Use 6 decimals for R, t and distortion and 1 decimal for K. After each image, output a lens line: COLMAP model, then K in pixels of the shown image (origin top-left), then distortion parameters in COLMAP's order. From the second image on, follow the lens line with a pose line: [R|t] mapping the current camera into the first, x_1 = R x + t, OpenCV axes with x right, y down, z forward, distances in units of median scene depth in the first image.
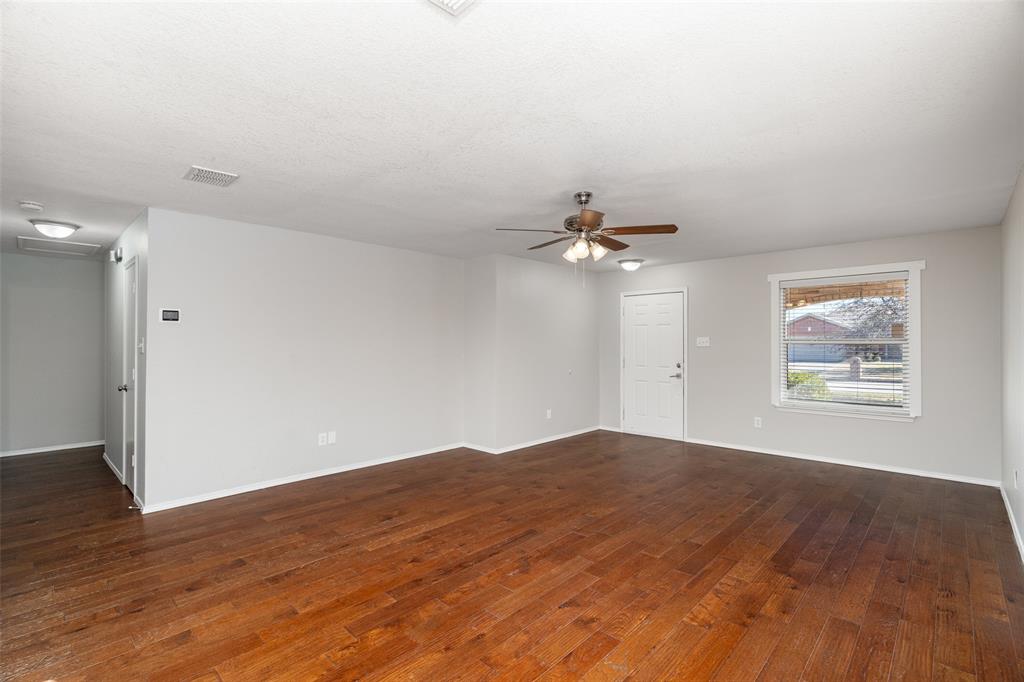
lens RADIAL K [[481.4, 0, 517.9], [0, 481.4, 340.9], [0, 0, 1]] dist [-0.001703, 0.000111]
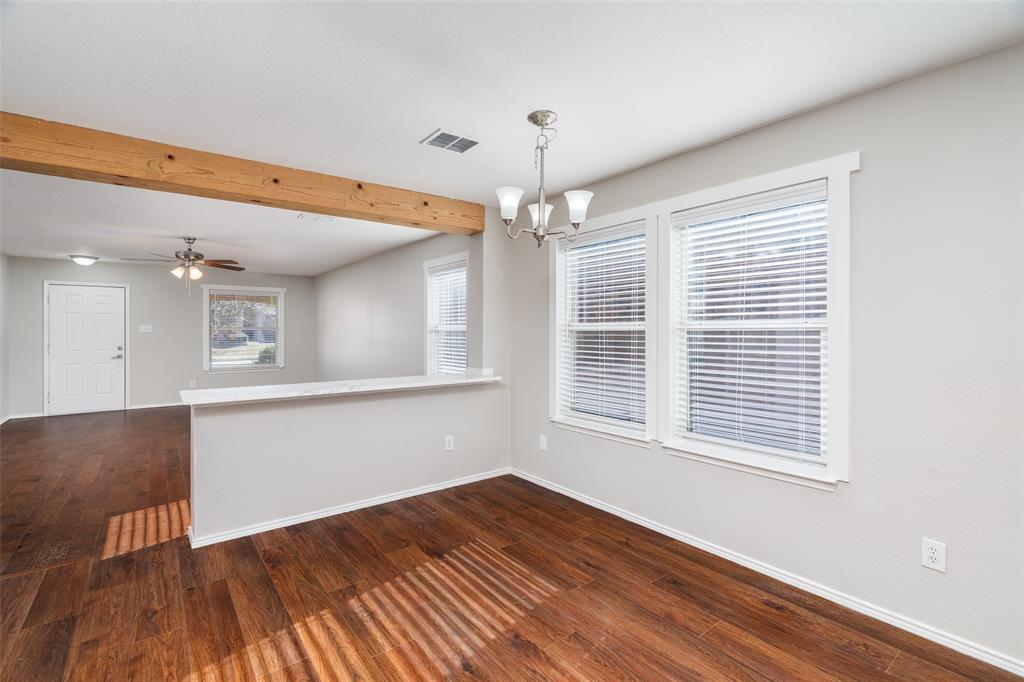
lens RADIAL K [[467.7, 0, 504.7], [0, 467.7, 330.4], [0, 0, 1]] dist [-0.002343, -0.000199]
pose [[0.203109, 0.001755, 0.979155, -1.047509], [-0.007893, 0.999969, -0.000154, -0.001673], [-0.979124, -0.007698, 0.203117, -0.312983]]
